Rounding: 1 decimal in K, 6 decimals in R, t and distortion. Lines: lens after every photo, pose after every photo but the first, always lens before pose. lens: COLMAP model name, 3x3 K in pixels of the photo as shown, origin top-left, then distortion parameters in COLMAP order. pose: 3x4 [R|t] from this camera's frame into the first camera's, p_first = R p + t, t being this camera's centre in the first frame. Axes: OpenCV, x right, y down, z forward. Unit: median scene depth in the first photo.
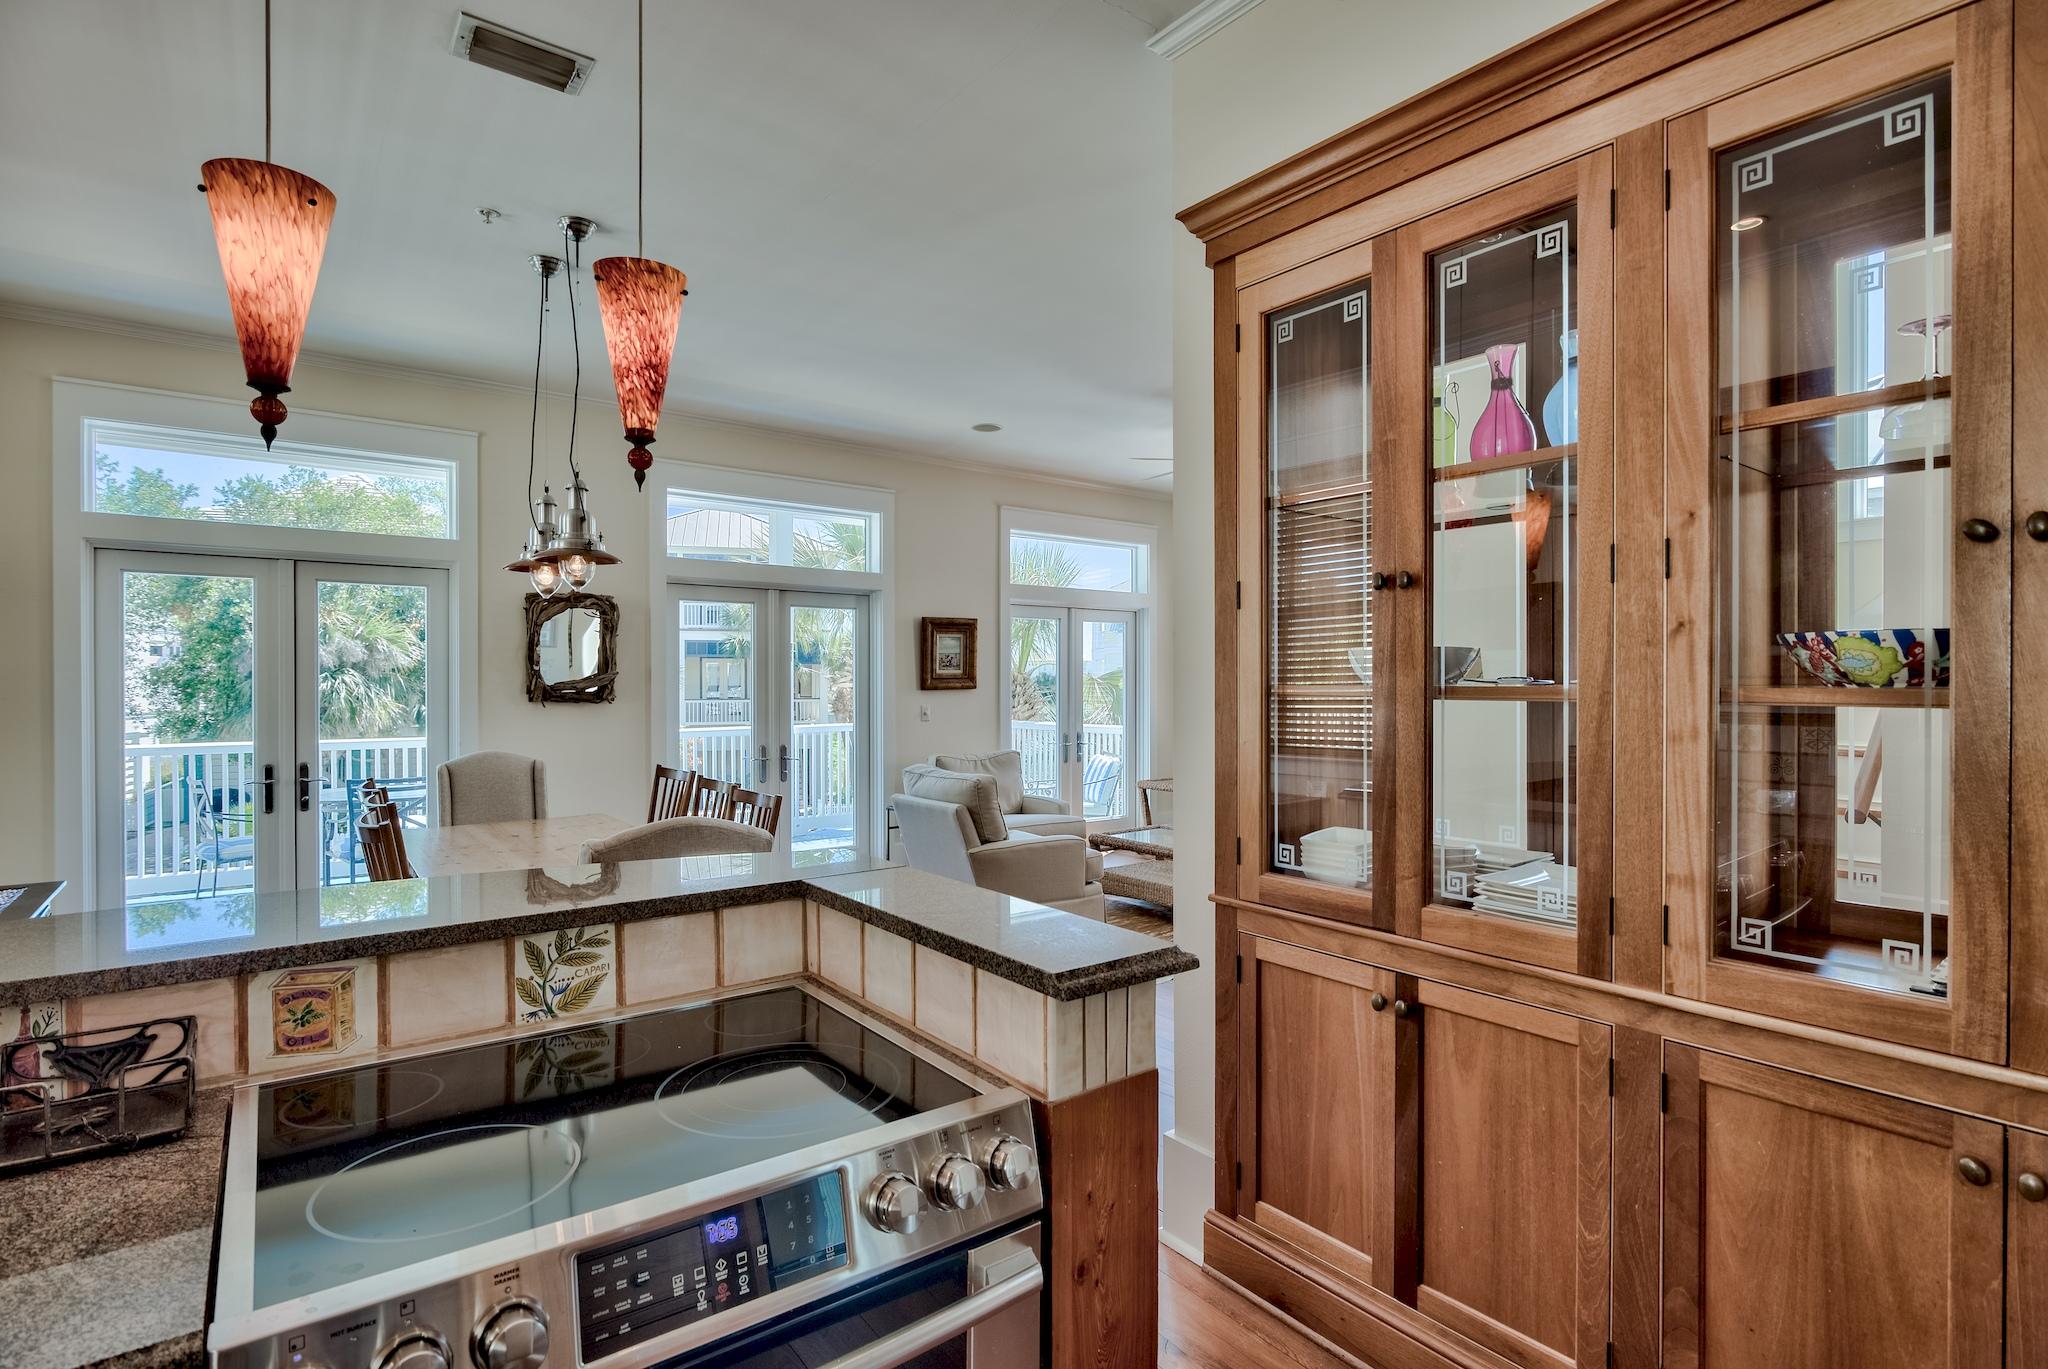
lens RADIAL K [[1001.7, 0, 952.6], [0, 1001.7, 687.6], [0, 0, 1]] dist [-0.005600, 0.000506]
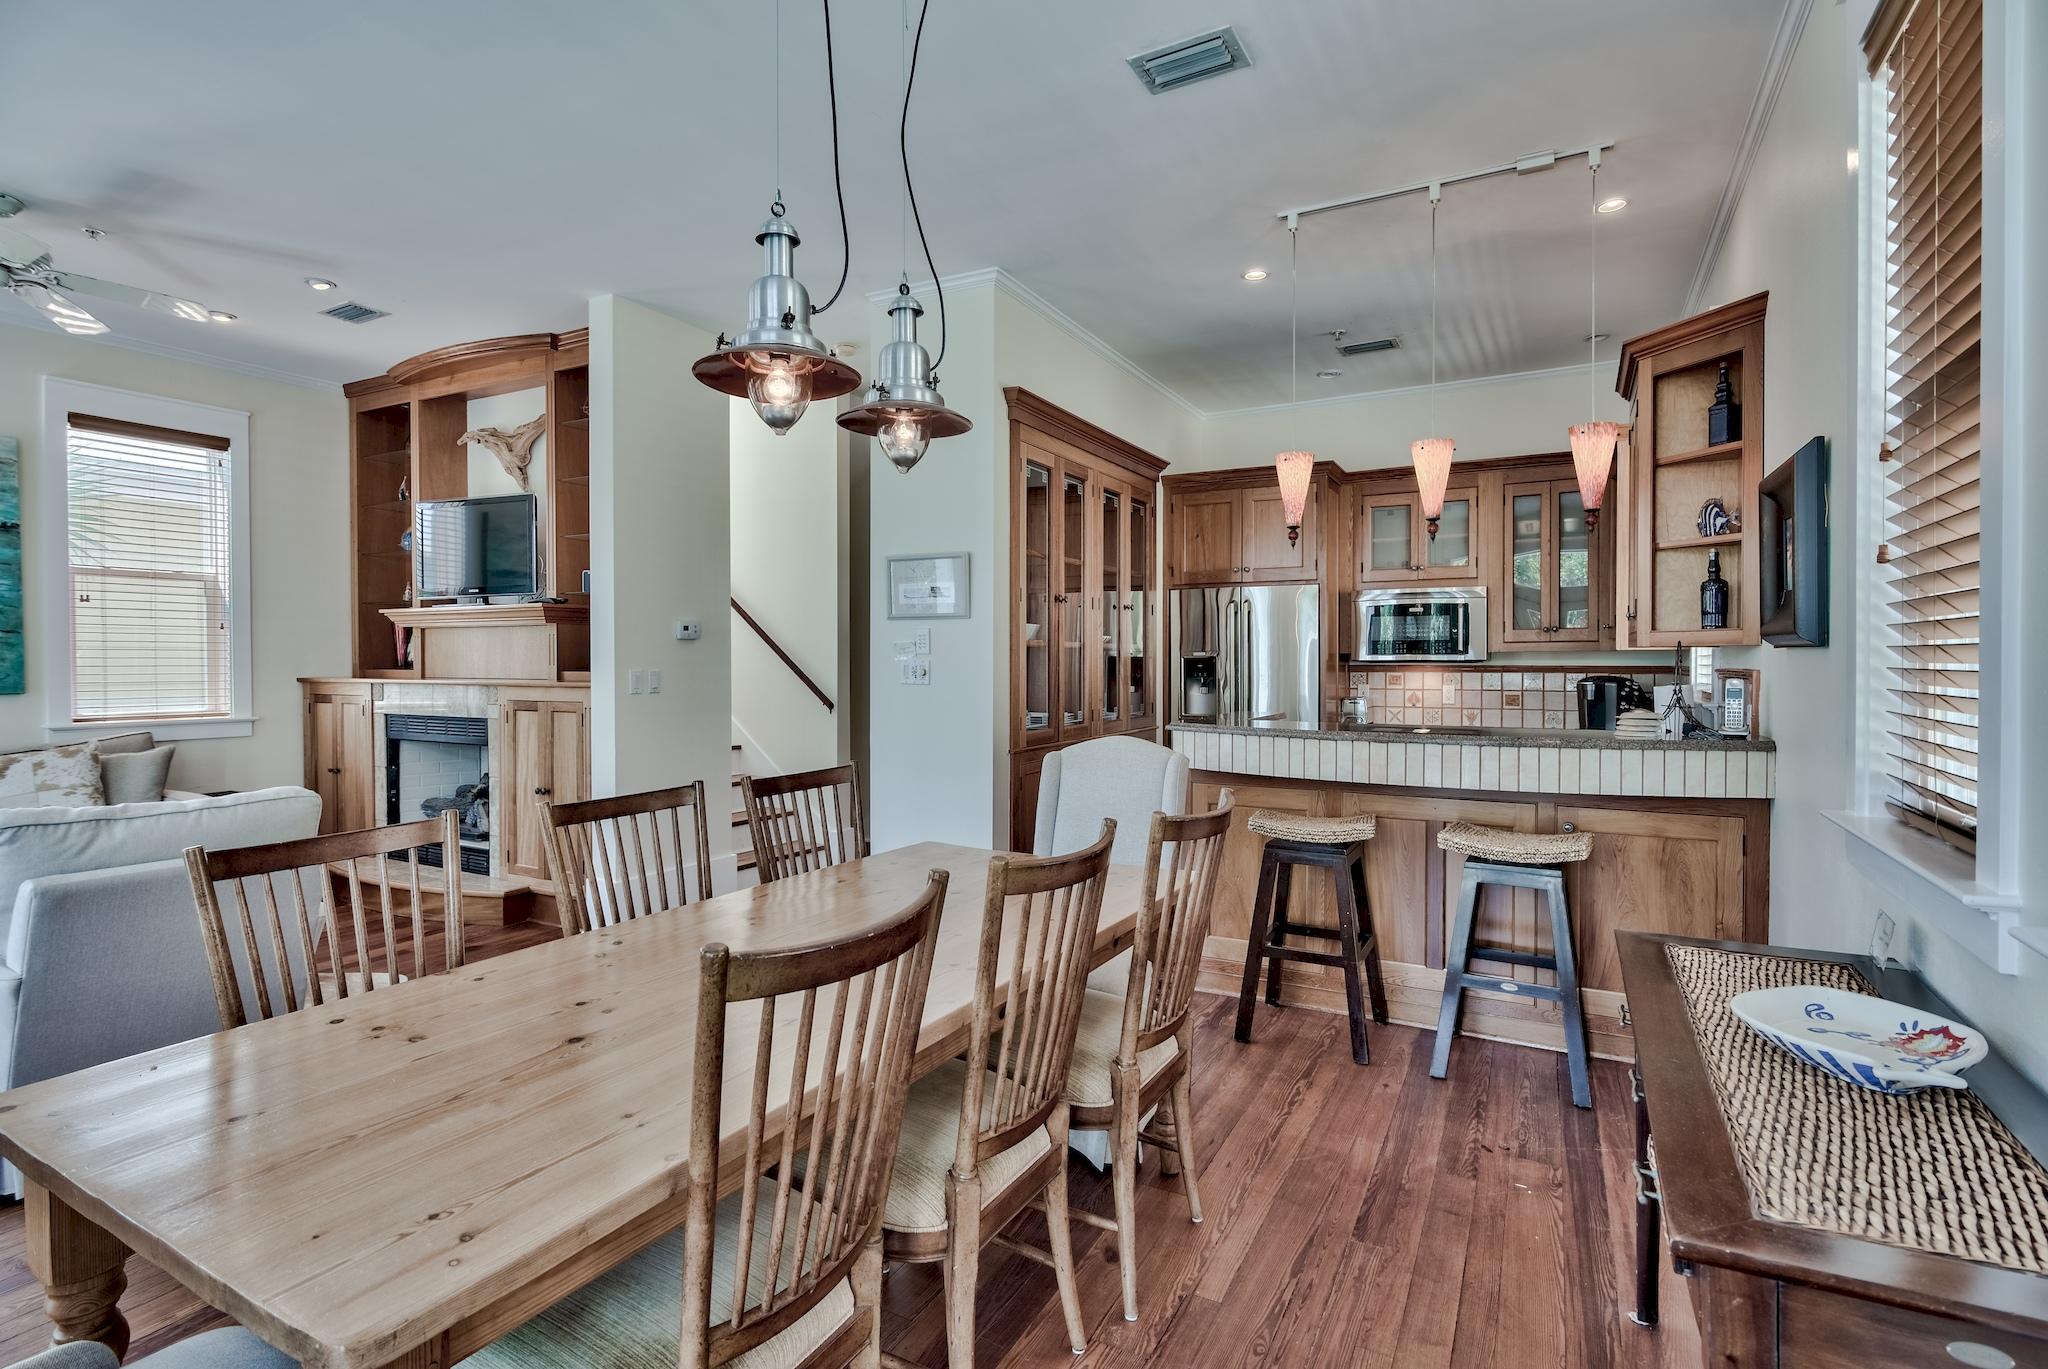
lens RADIAL K [[1001.7, 0, 1030.8], [0, 1001.7, 666.3], [0, 0, 1]] dist [-0.005600, 0.000506]
pose [[-0.431794, -0.007386, 0.901942, -0.513087], [0.006956, 0.999909, 0.011519, 0.009089], [-0.901945, 0.011248, -0.431704, 0.619830]]
